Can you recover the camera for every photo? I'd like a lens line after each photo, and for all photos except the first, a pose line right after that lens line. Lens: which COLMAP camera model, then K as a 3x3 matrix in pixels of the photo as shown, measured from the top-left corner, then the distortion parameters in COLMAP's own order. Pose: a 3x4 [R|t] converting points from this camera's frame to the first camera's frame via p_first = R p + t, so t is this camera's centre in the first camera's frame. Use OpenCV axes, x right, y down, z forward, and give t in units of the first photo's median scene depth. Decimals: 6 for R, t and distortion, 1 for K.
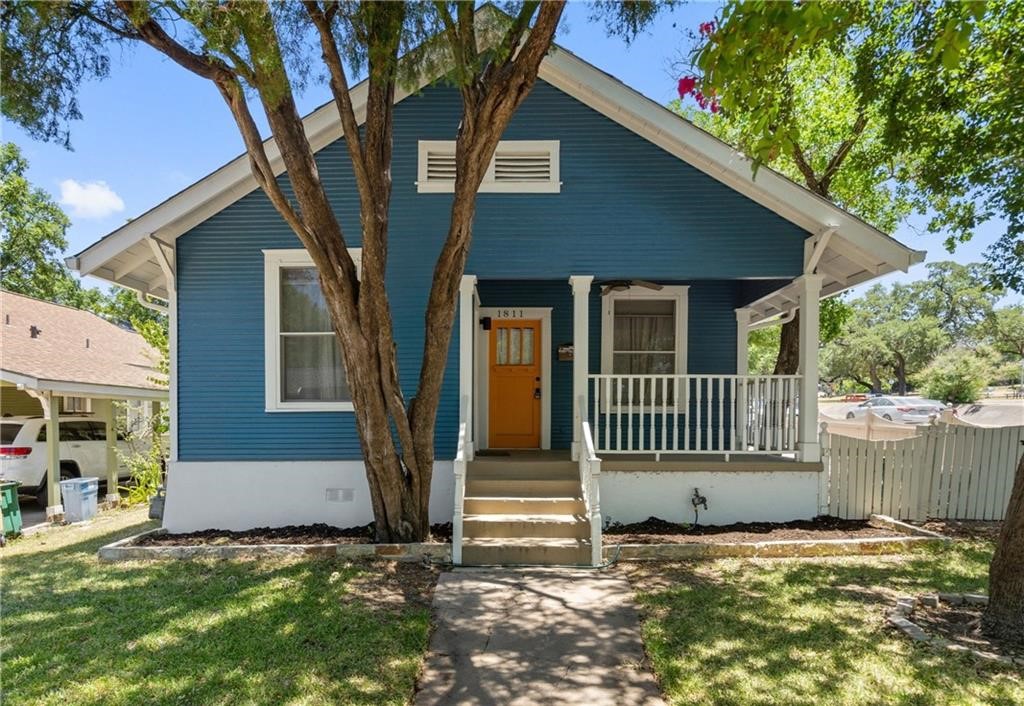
lens RADIAL K [[590.9, 0, 499.9], [0, 590.9, 442.5], [0, 0, 1]] dist [-0.001478, -0.000261]
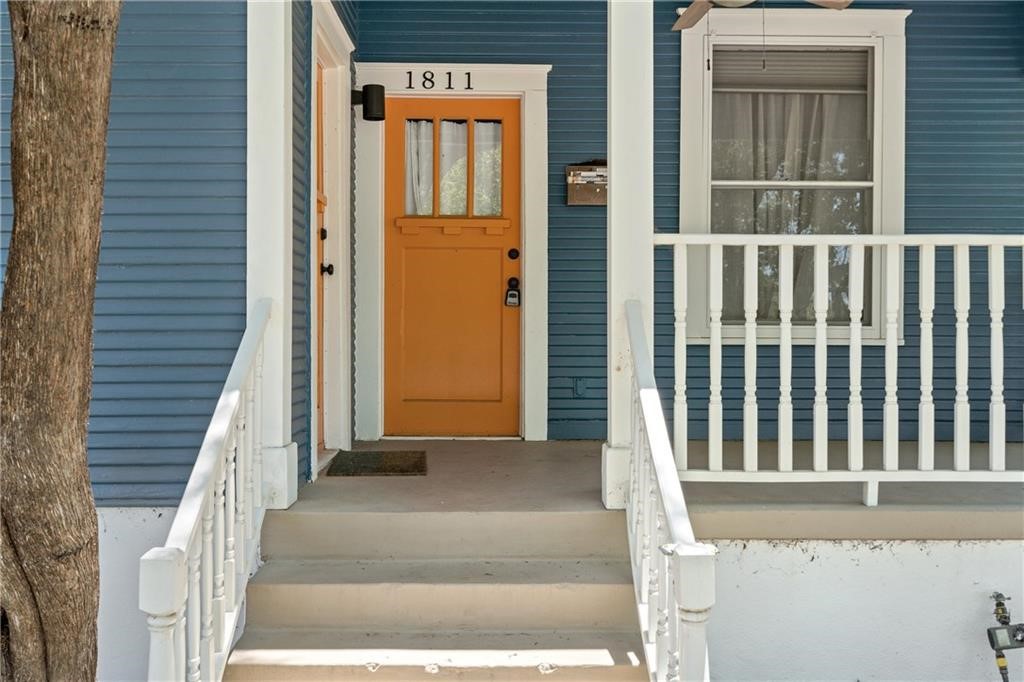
lens RADIAL K [[1011.5, 0, 512.0], [0, 1011.5, 341.0], [0, 0, 1]] dist [0.004949, 0.003602]
pose [[0.999511, -0.000269, 0.031276, 0.055487], [0.001270, 0.999487, -0.031991, -0.039543], [-0.031252, 0.032015, 0.998999, 0.456213]]
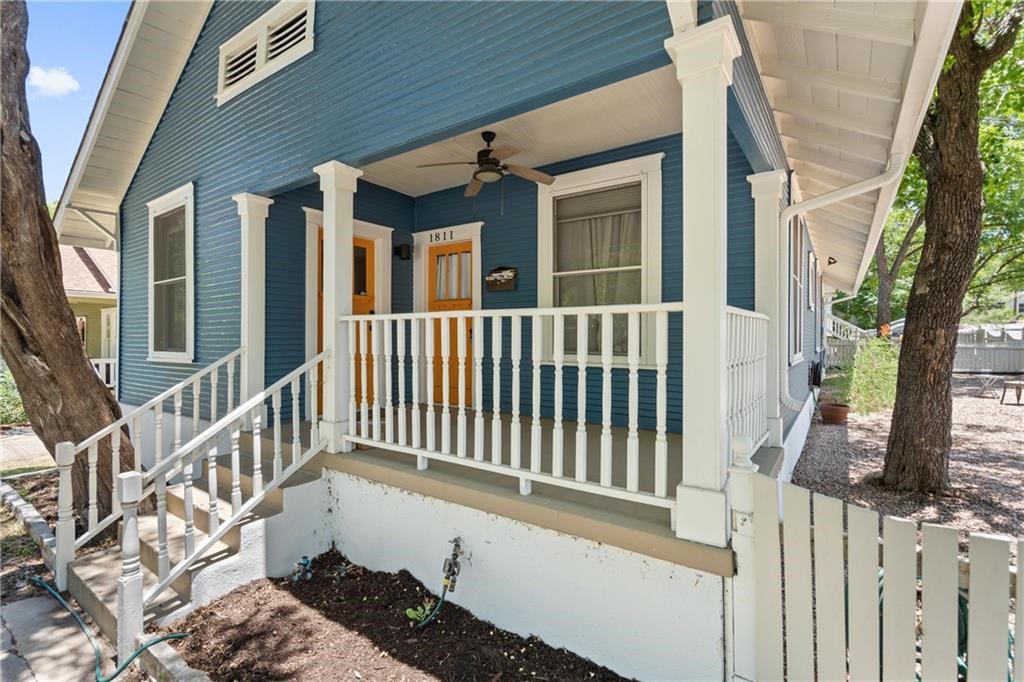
lens RADIAL K [[474.9, 0, 507.3], [0, 474.9, 334.5], [0, 0, 1]] dist [0.001913, 0.000428]
pose [[0.819587, -0.000513, -0.572955, 0.585331], [-0.027918, 0.998776, -0.040829, -0.077969], [0.572274, 0.049459, 0.818569, 0.674588]]
